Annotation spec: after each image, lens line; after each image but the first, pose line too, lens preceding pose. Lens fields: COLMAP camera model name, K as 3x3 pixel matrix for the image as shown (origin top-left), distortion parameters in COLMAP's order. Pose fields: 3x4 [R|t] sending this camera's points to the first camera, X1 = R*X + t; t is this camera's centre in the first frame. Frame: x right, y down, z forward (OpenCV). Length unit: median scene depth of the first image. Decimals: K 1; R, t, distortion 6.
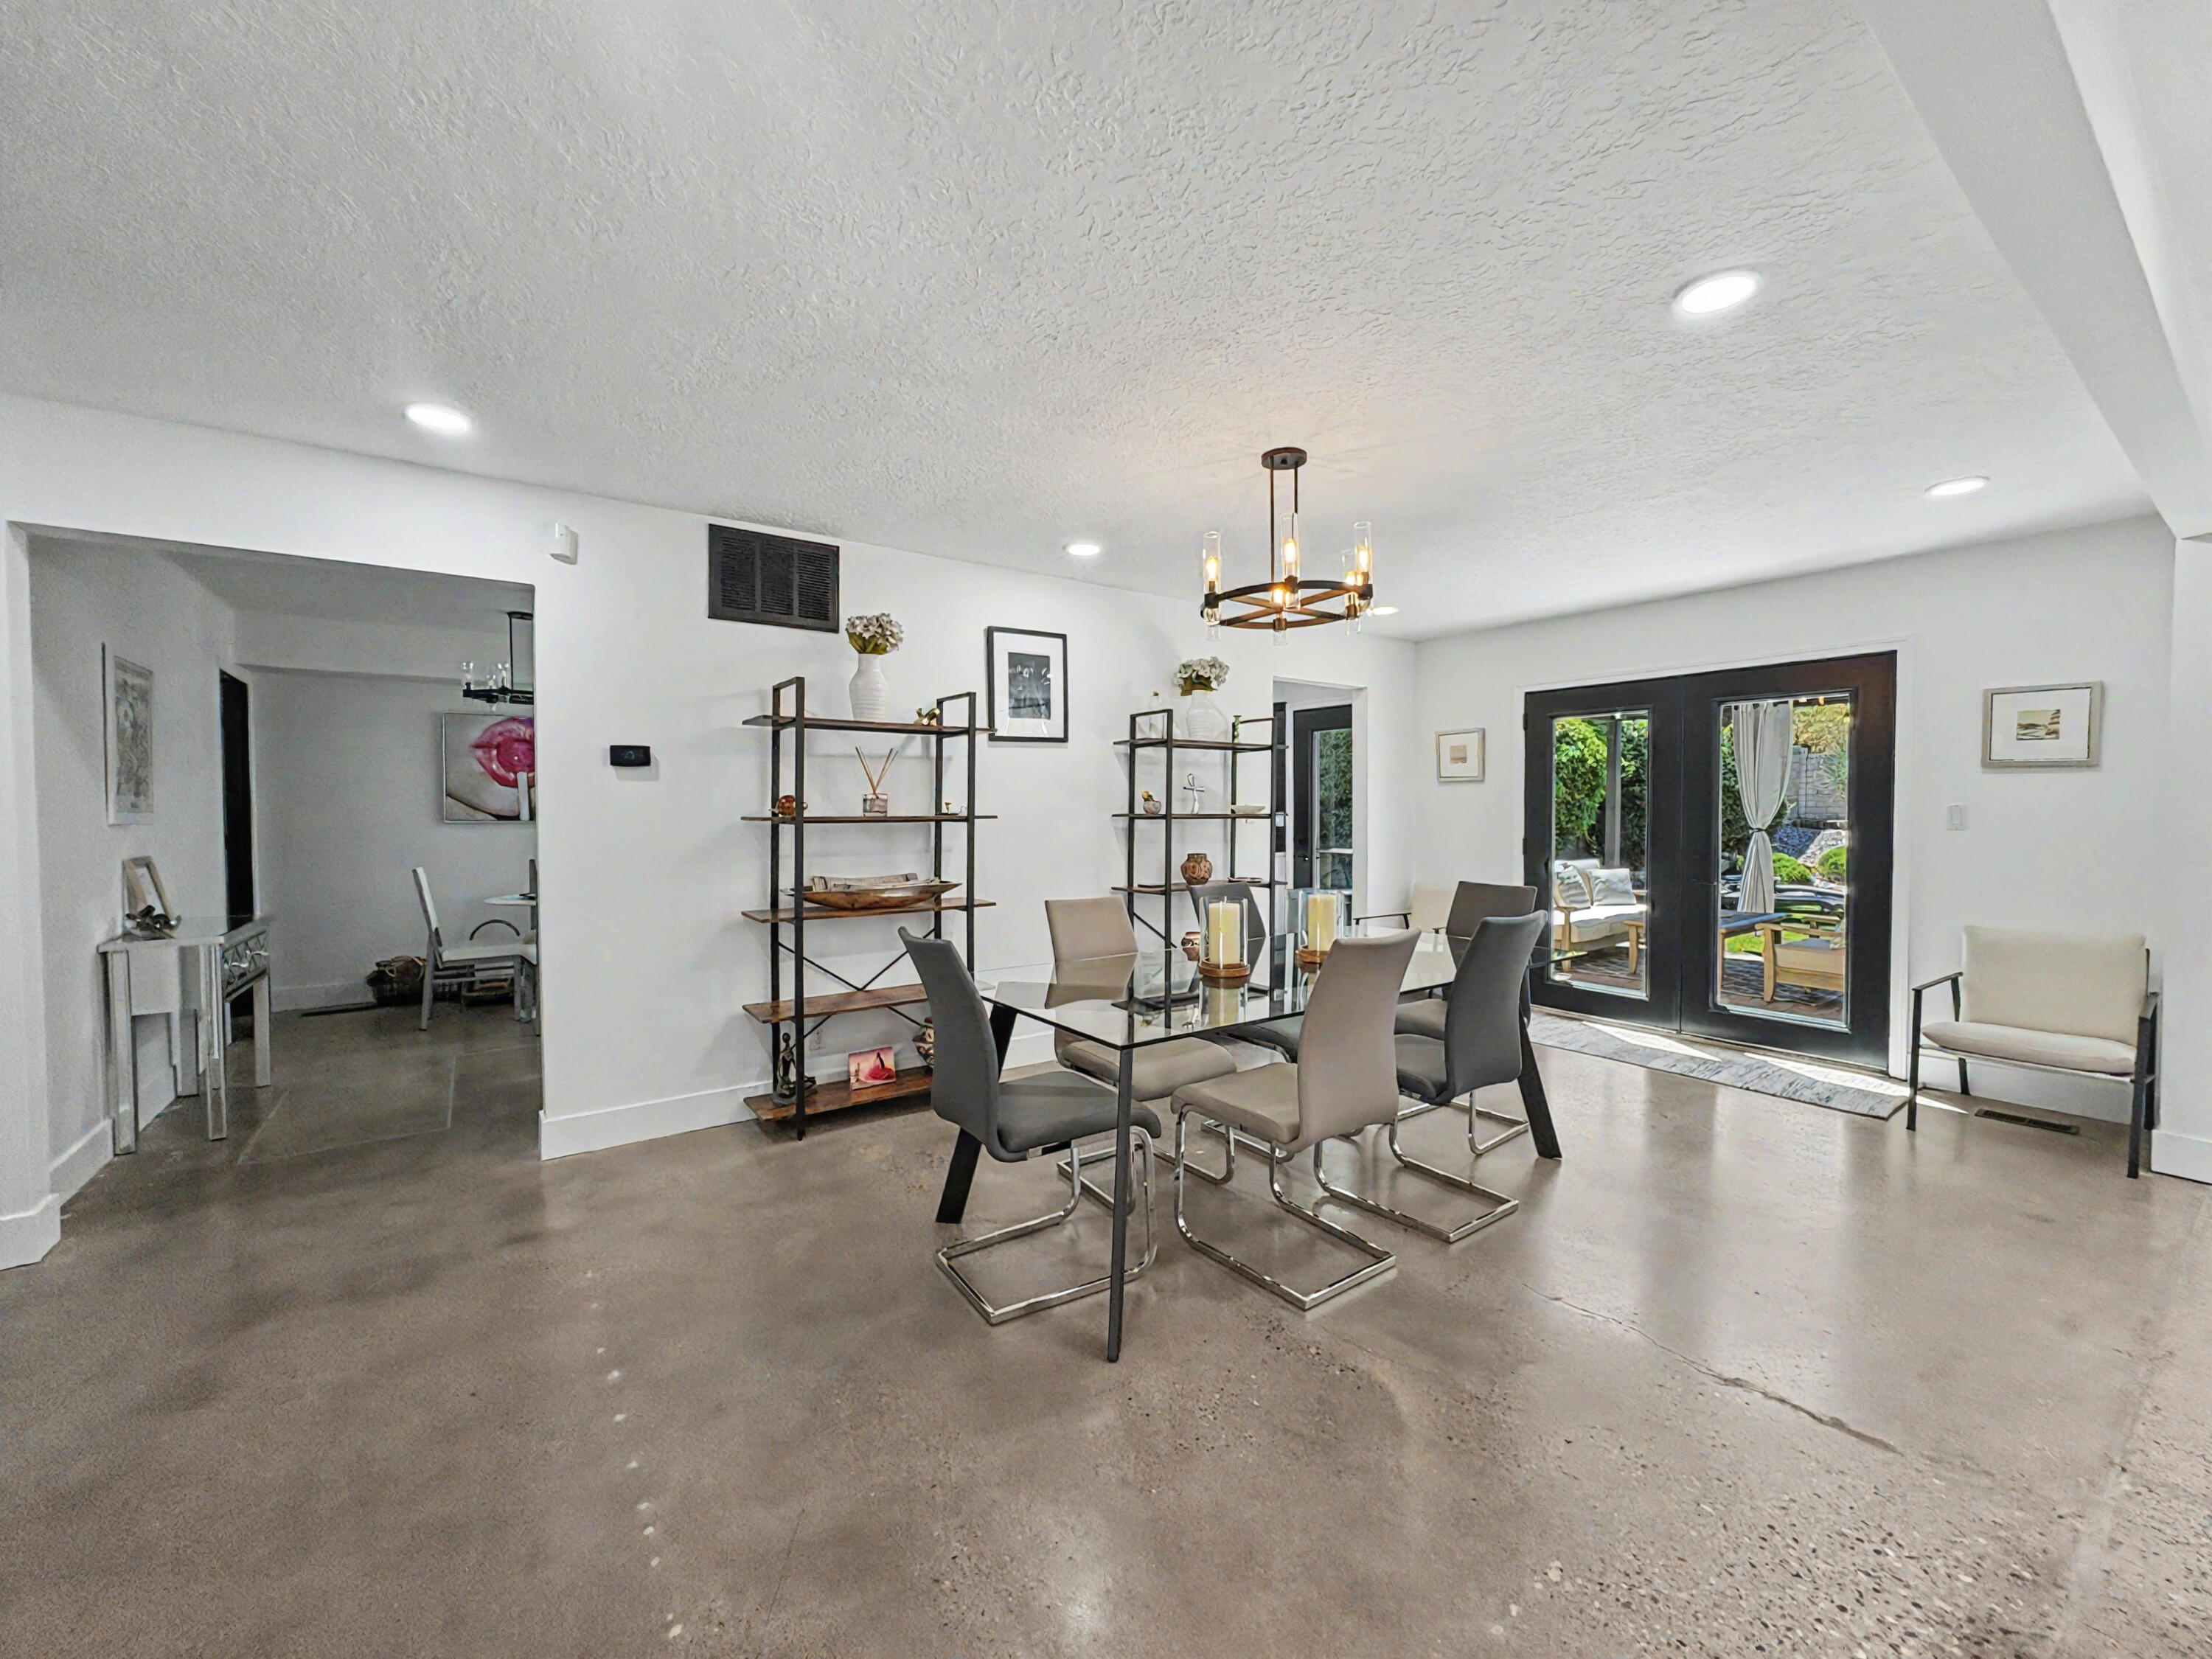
lens RADIAL K [[881.0, 0, 1111.5], [0, 881.0, 827.5], [0, 0, 1]] dist [-0.000097, -0.000208]
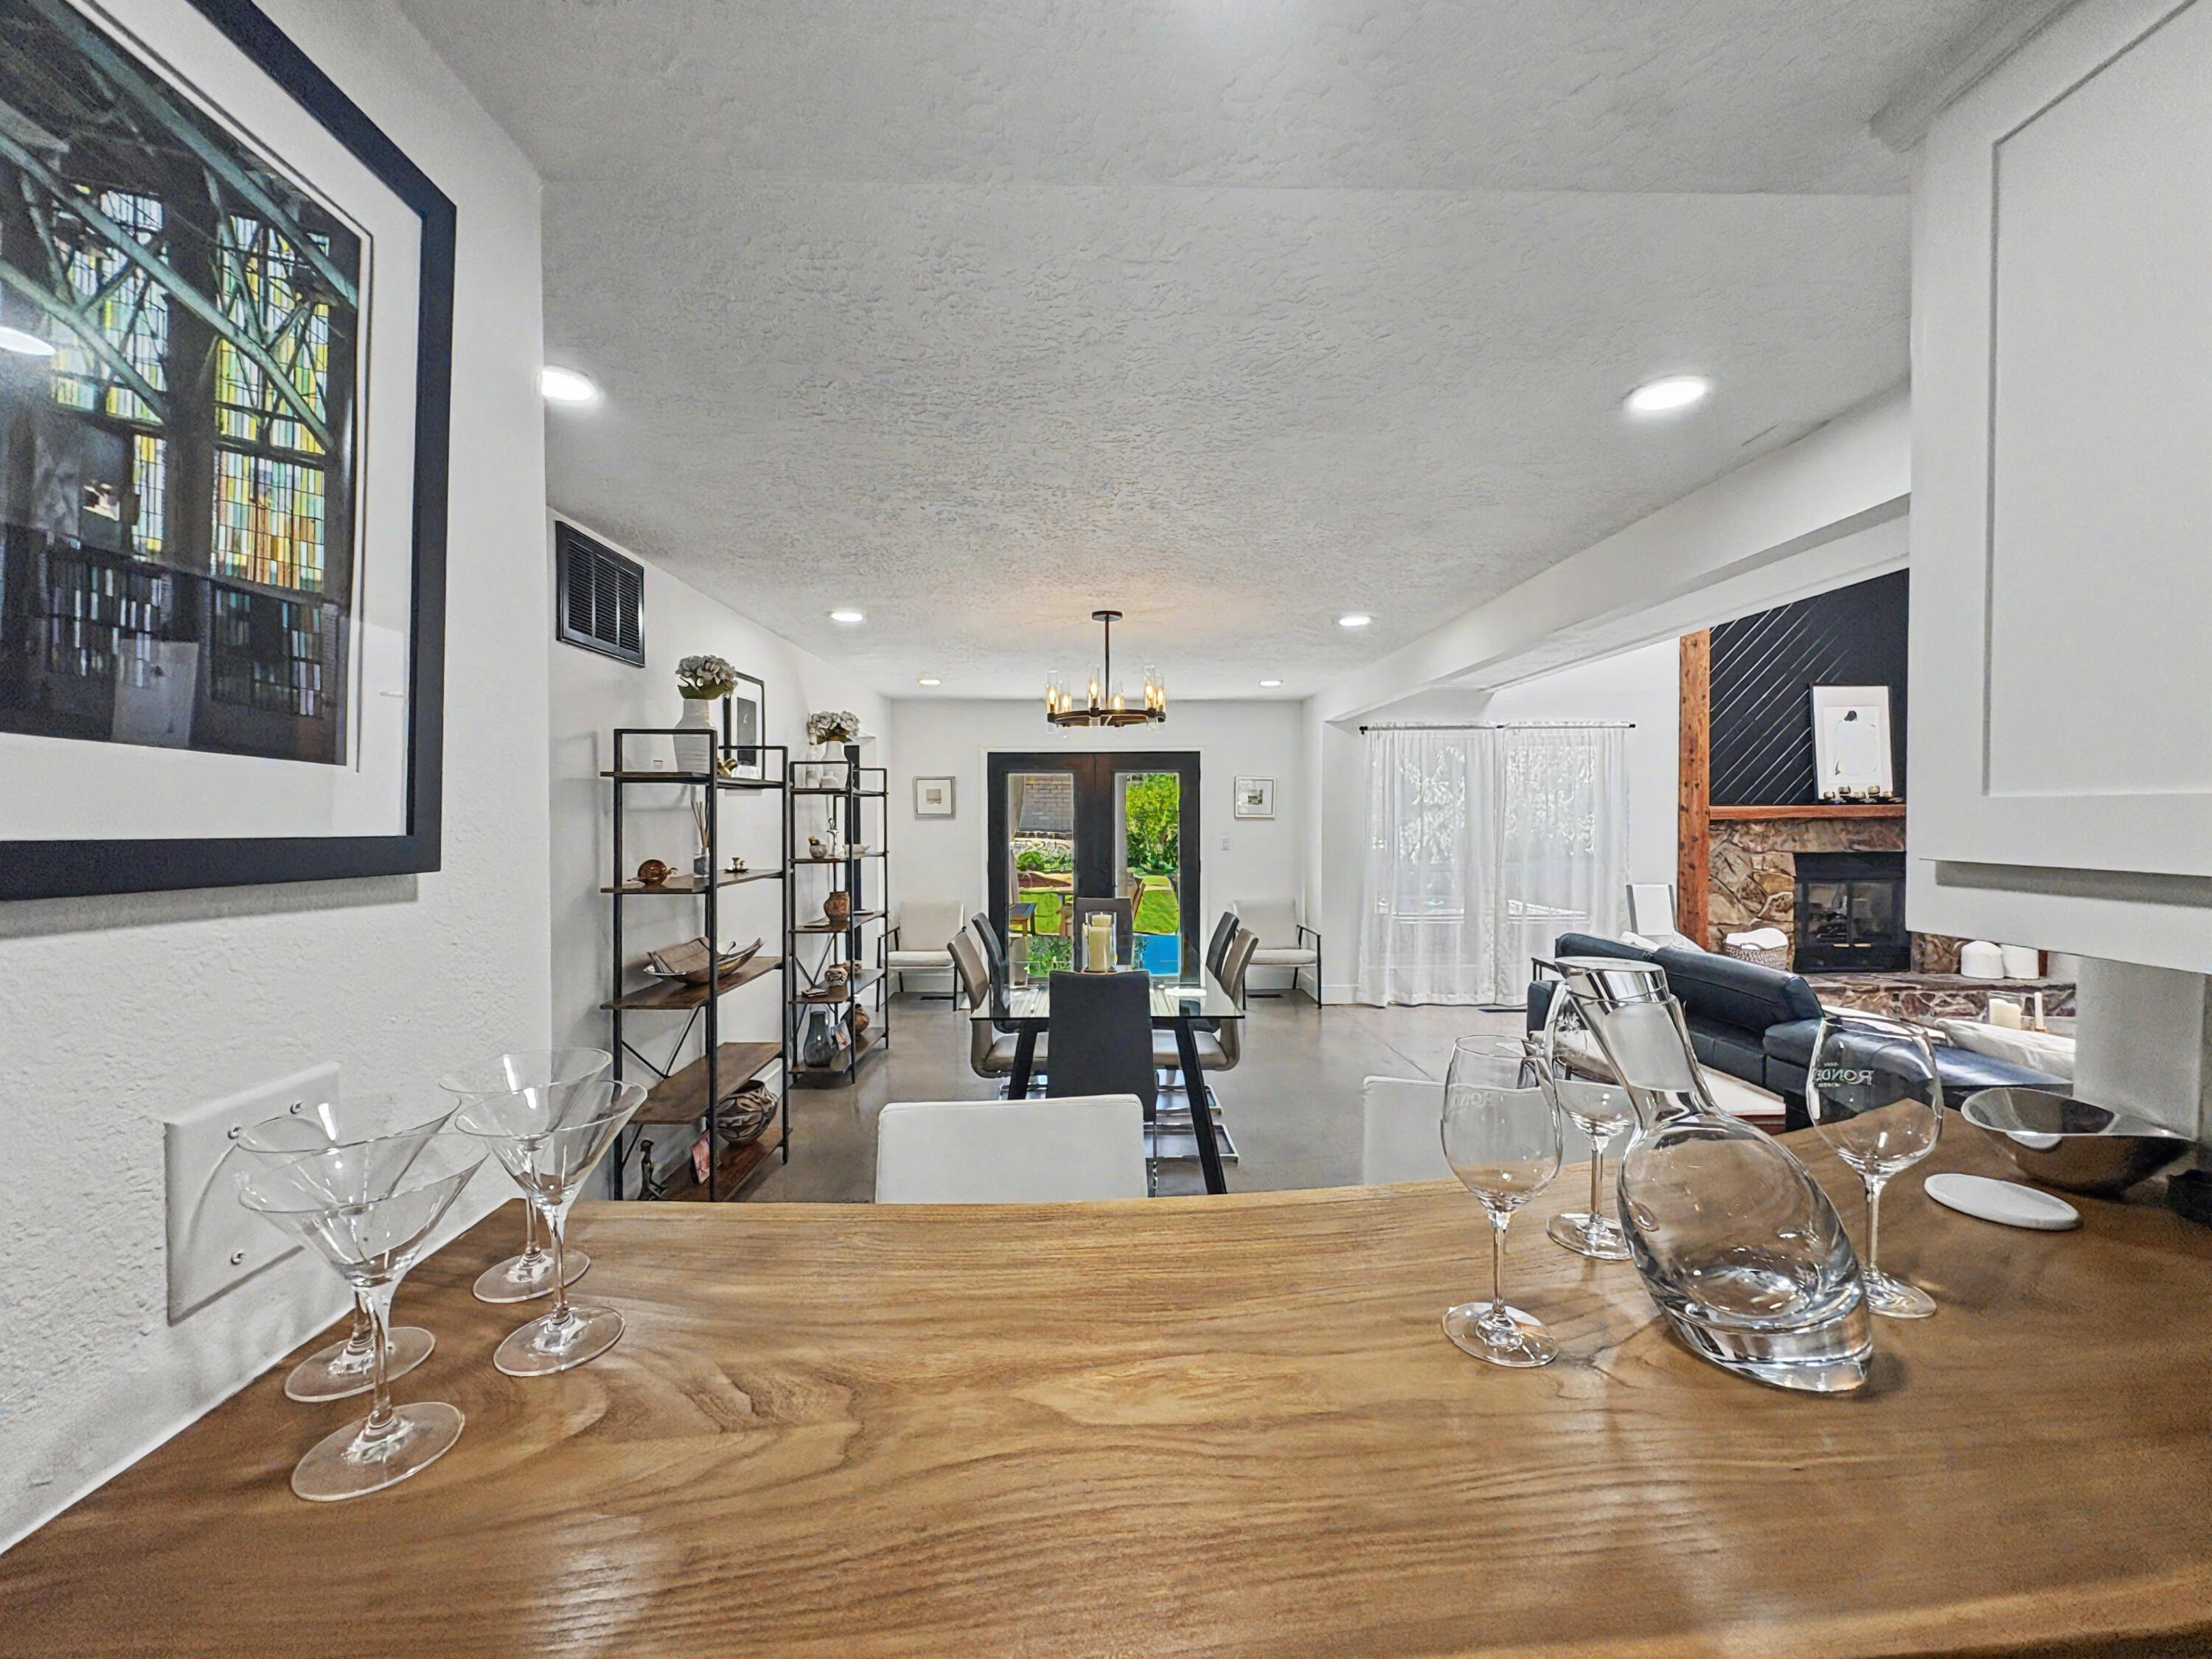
lens RADIAL K [[881.0, 0, 1111.5], [0, 881.0, 827.5], [0, 0, 1]] dist [-0.000097, -0.000208]
pose [[0.556190, -0.014814, 0.830923, -0.703622], [0.022593, 0.999741, 0.002700, -0.051683], [-0.830748, 0.017271, 0.556380, 0.138447]]
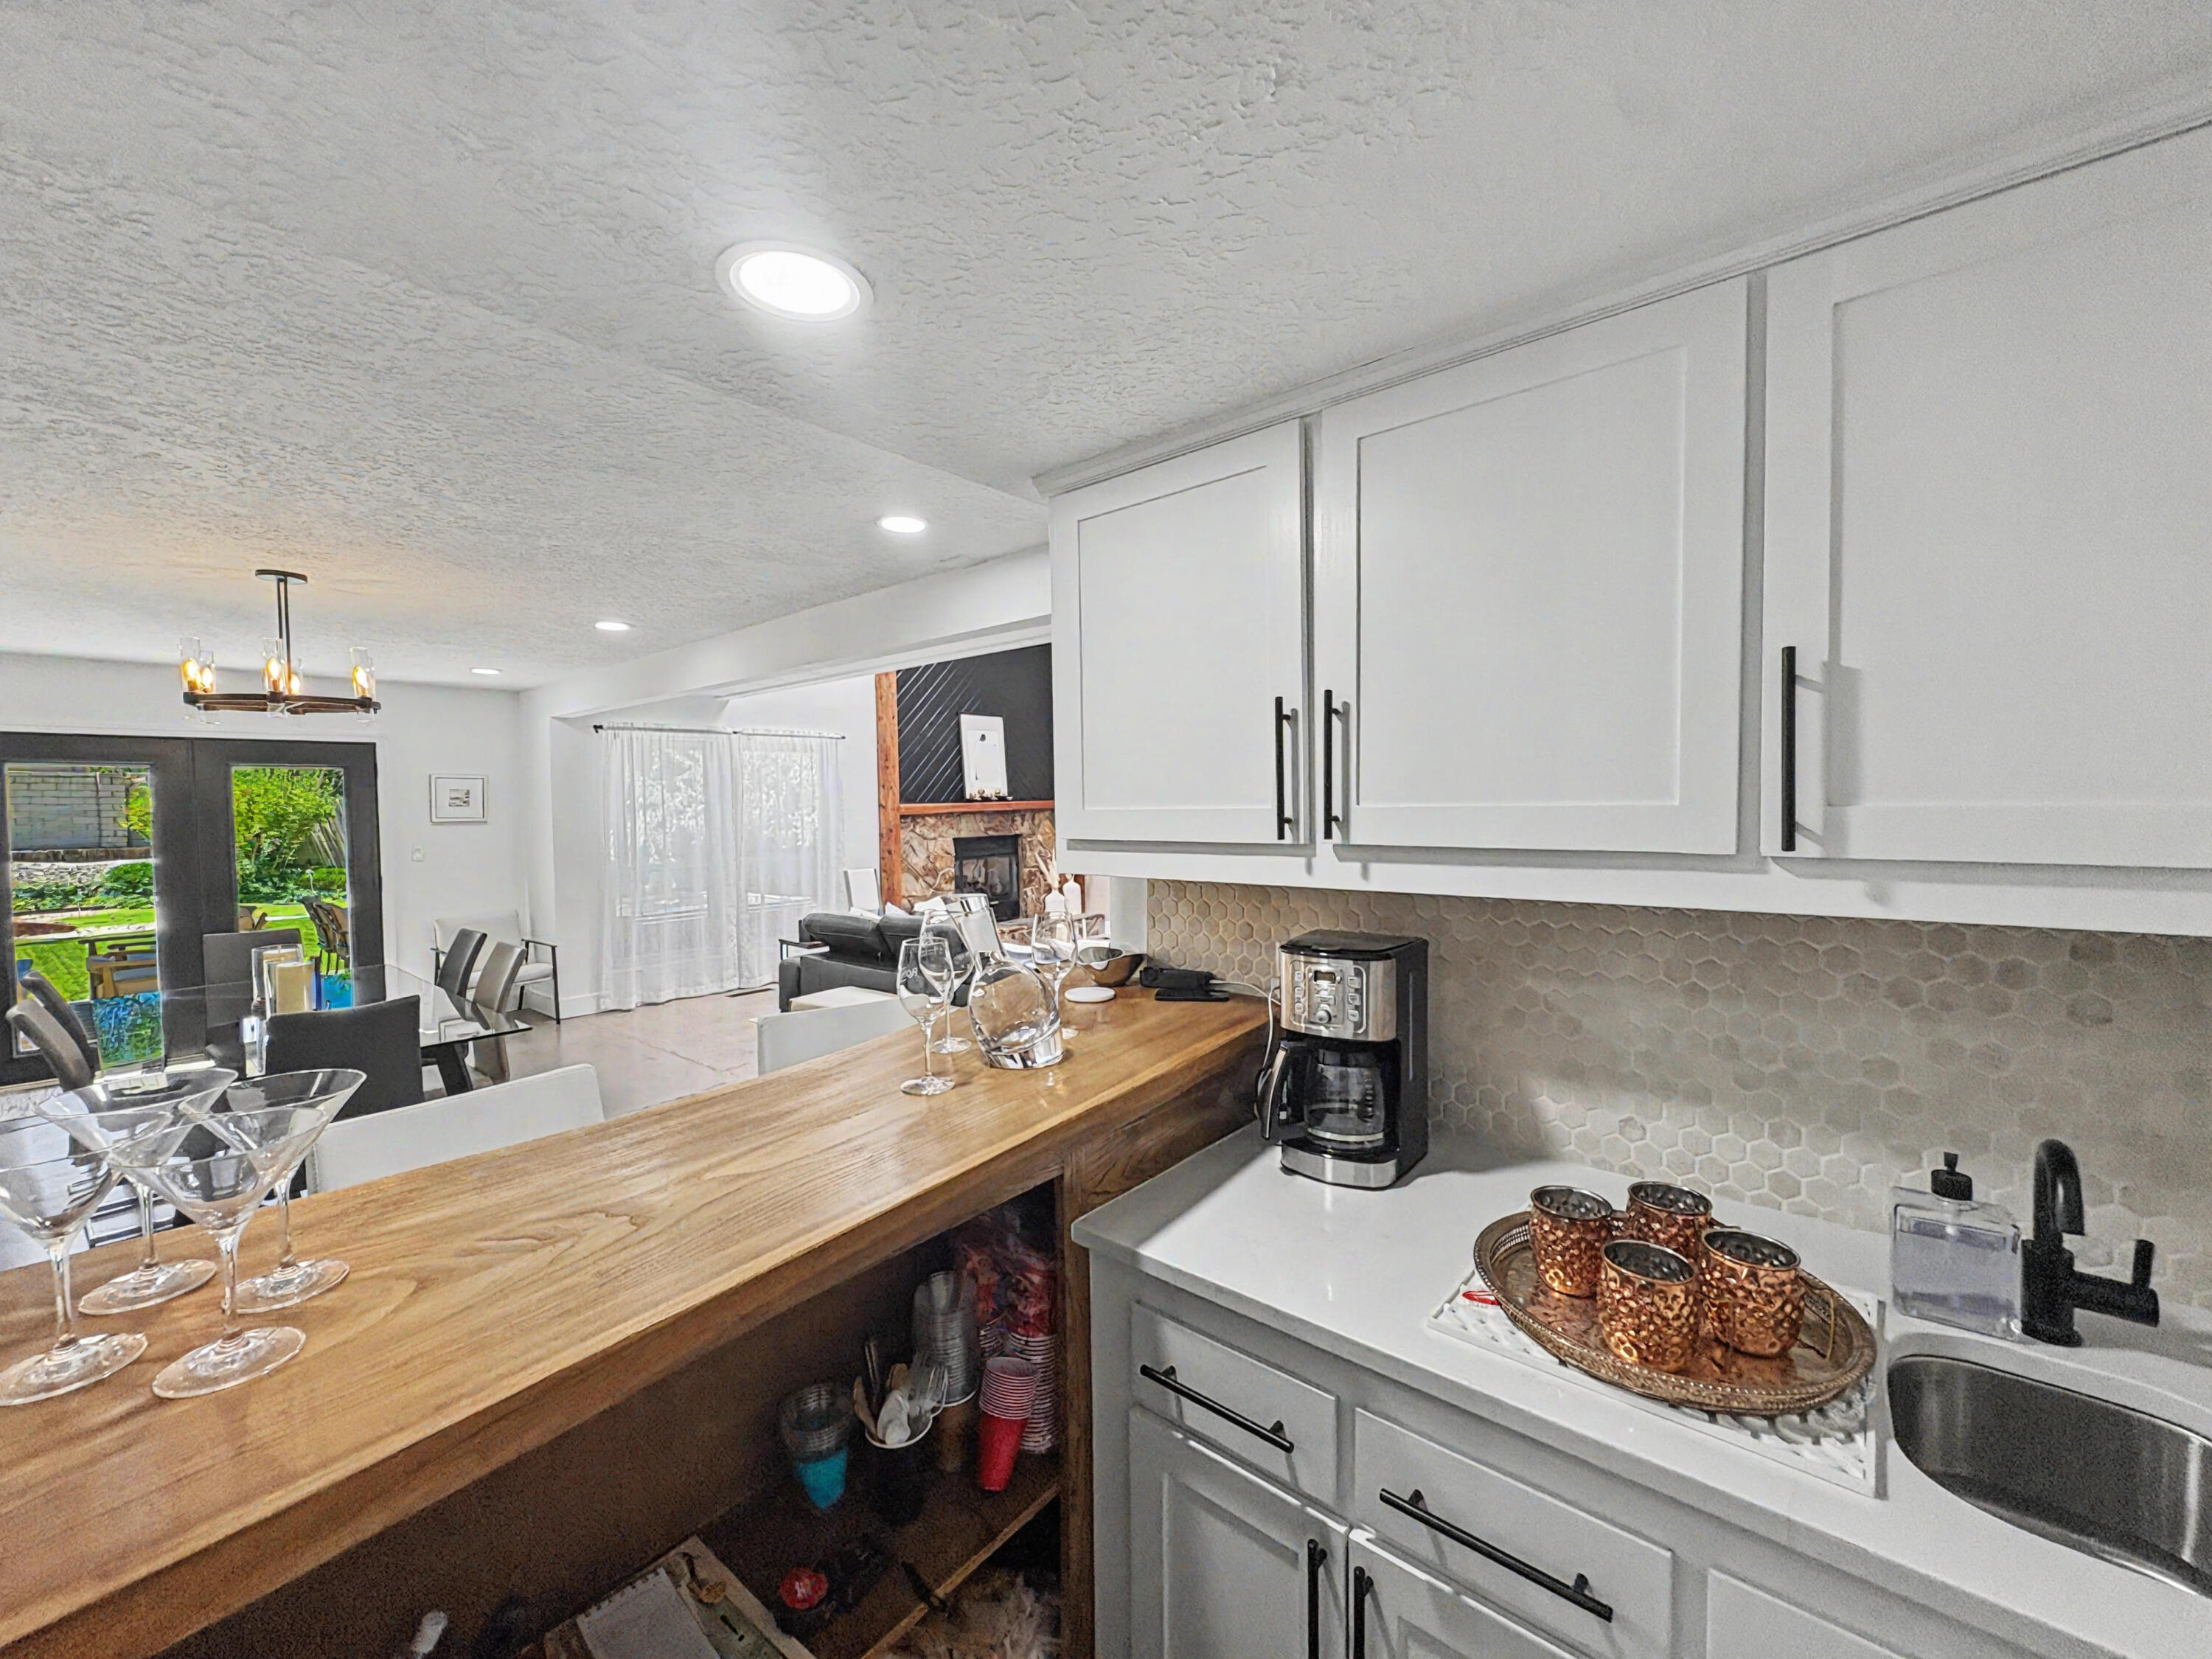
lens RADIAL K [[881.0, 0, 1111.5], [0, 881.0, 827.5], [0, 0, 1]] dist [-0.000097, -0.000208]
pose [[-0.260549, -0.023369, 0.965178, -0.852978], [0.039035, 0.998635, 0.034717, -0.059045], [-0.964671, 0.046721, -0.259281, 0.184121]]
